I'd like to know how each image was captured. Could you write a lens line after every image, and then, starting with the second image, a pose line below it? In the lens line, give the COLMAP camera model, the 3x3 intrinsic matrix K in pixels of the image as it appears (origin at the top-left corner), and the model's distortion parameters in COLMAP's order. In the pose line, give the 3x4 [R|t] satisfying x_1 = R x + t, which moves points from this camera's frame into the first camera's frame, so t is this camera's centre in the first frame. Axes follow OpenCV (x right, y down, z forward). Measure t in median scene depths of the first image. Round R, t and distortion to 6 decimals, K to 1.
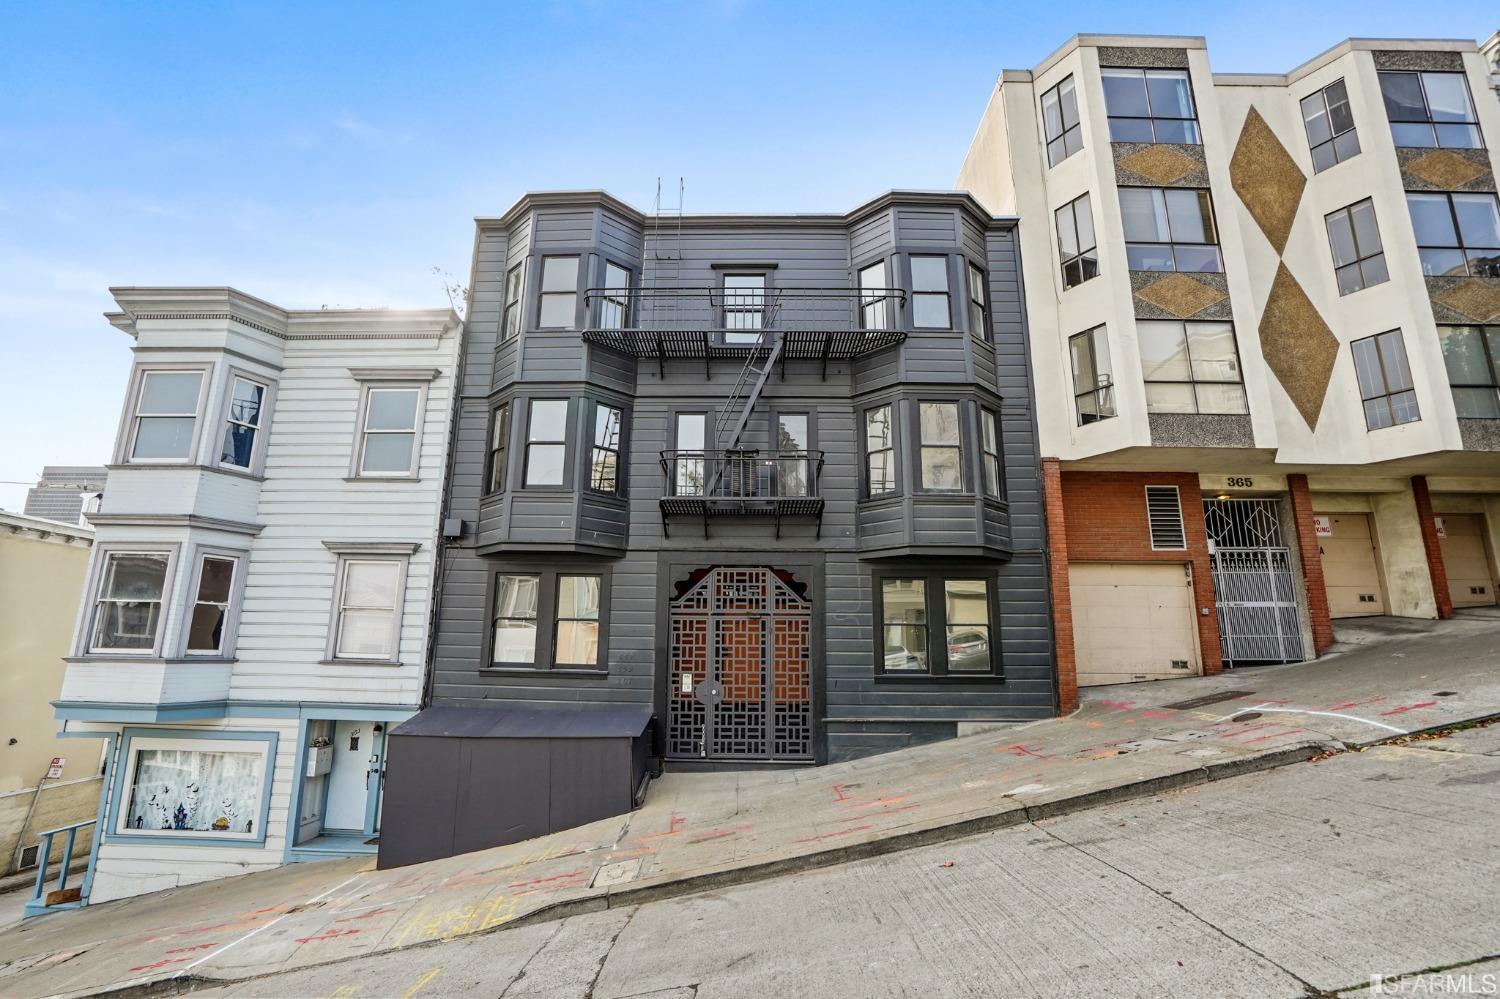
lens RADIAL K [[700.6, 0, 749.2], [0, 700.6, 487.3], [0, 0, 1]] dist [-0.043906, 0.000441]
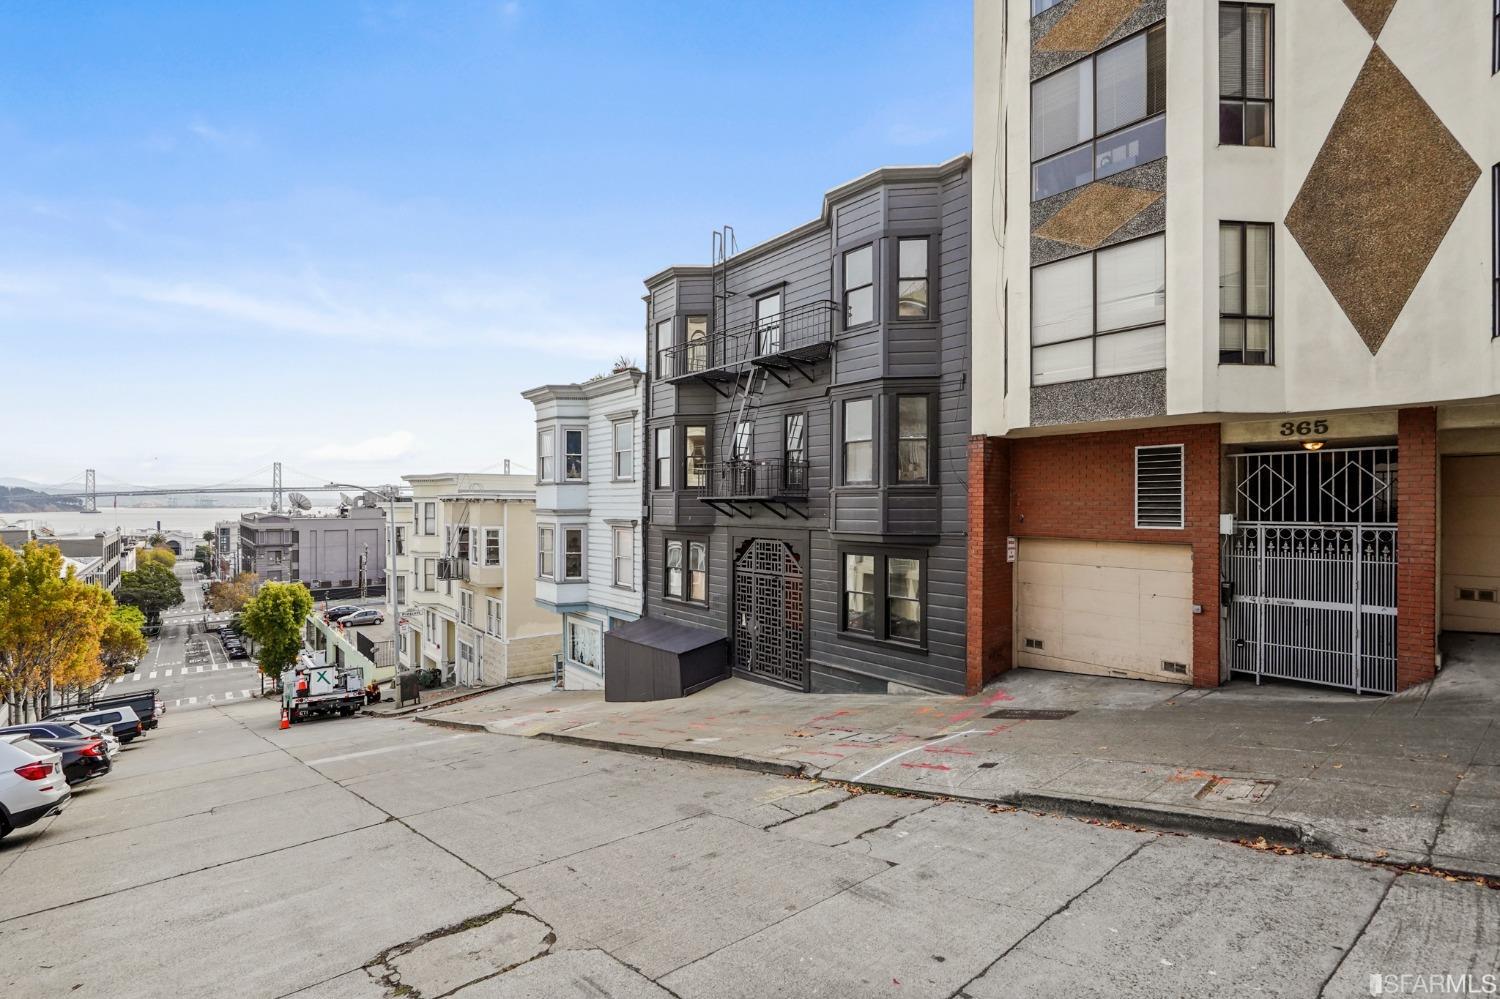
lens RADIAL K [[701.0, 0, 740.3], [0, 701.0, 482.6], [0, 0, 1]] dist [-0.002779, -0.000271]
pose [[0.636839, -0.031794, -0.770341, 0.967267], [0.188073, 0.975373, 0.115223, -0.151782], [0.747706, -0.218258, 0.627135, 0.143968]]
